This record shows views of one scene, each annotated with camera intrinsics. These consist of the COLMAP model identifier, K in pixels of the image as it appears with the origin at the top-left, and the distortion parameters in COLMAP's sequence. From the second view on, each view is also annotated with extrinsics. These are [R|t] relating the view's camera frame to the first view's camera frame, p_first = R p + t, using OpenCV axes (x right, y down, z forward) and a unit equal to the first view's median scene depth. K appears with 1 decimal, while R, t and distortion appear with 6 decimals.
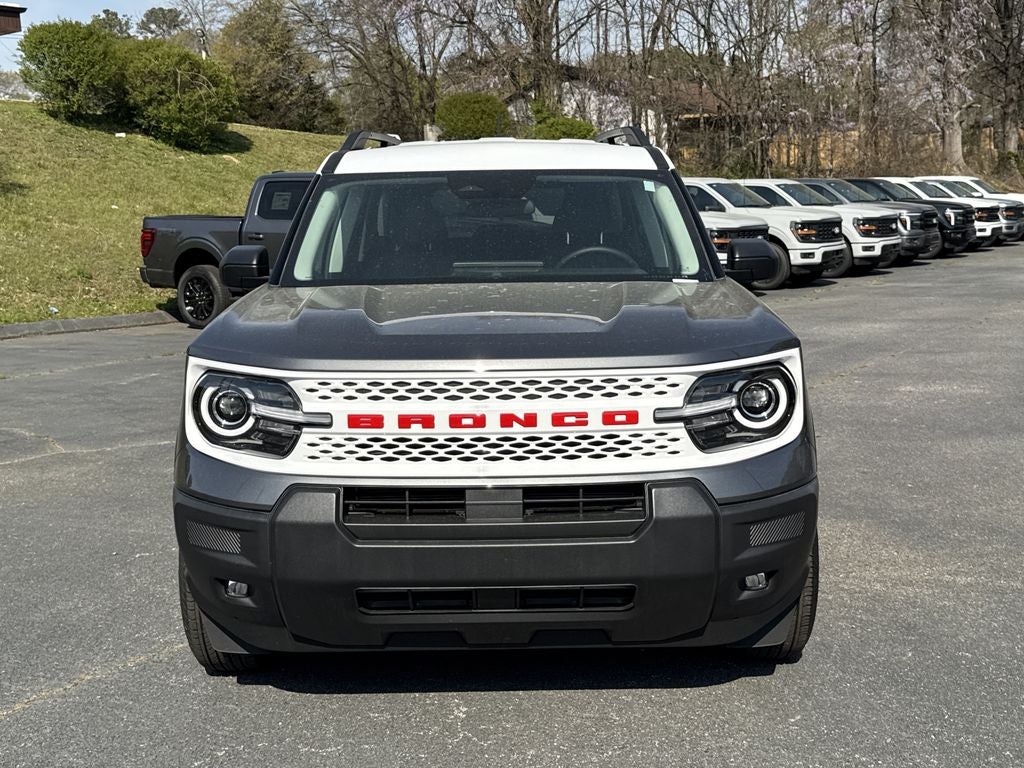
lens RADIAL K [[1252.3, 0, 512.0], [0, 1252.3, 384.0], [0, 0, 1]] dist [0.102948, -0.002139]
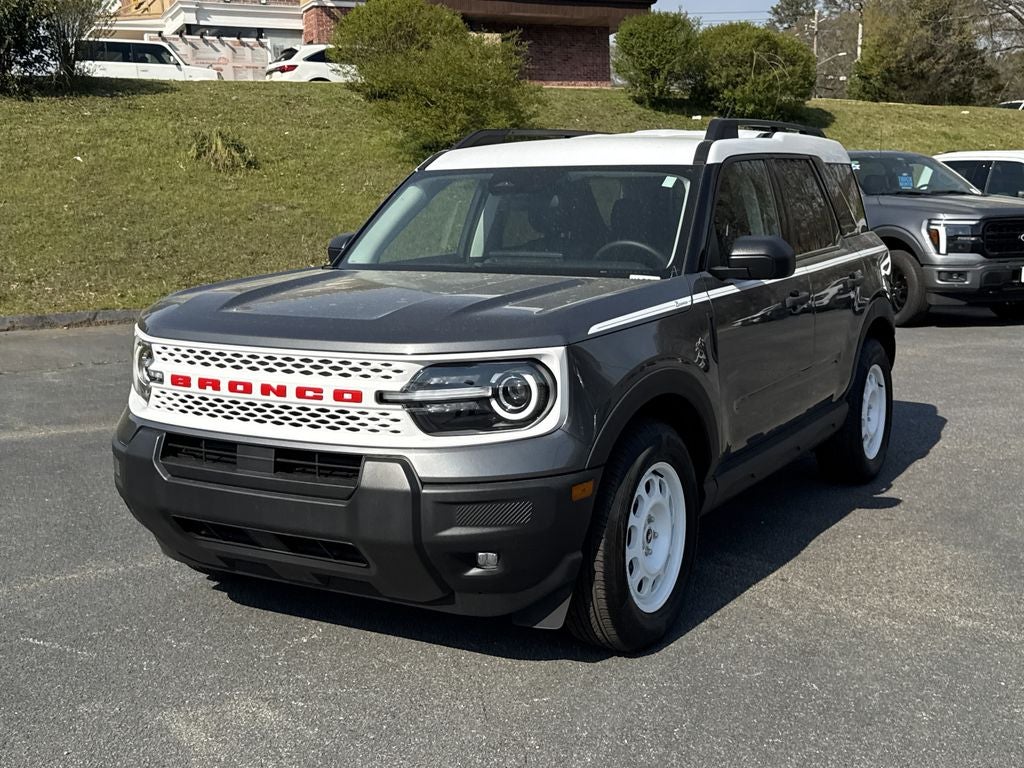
lens RADIAL K [[1252.3, 0, 512.0], [0, 1252.3, 384.0], [0, 0, 1]] dist [0.102948, -0.002139]
pose [[0.864053, 0.082002, -0.496678, 0.768909], [-0.071941, 0.996631, 0.039392, -0.038716], [0.498234, 0.001694, 0.867041, 0.090306]]
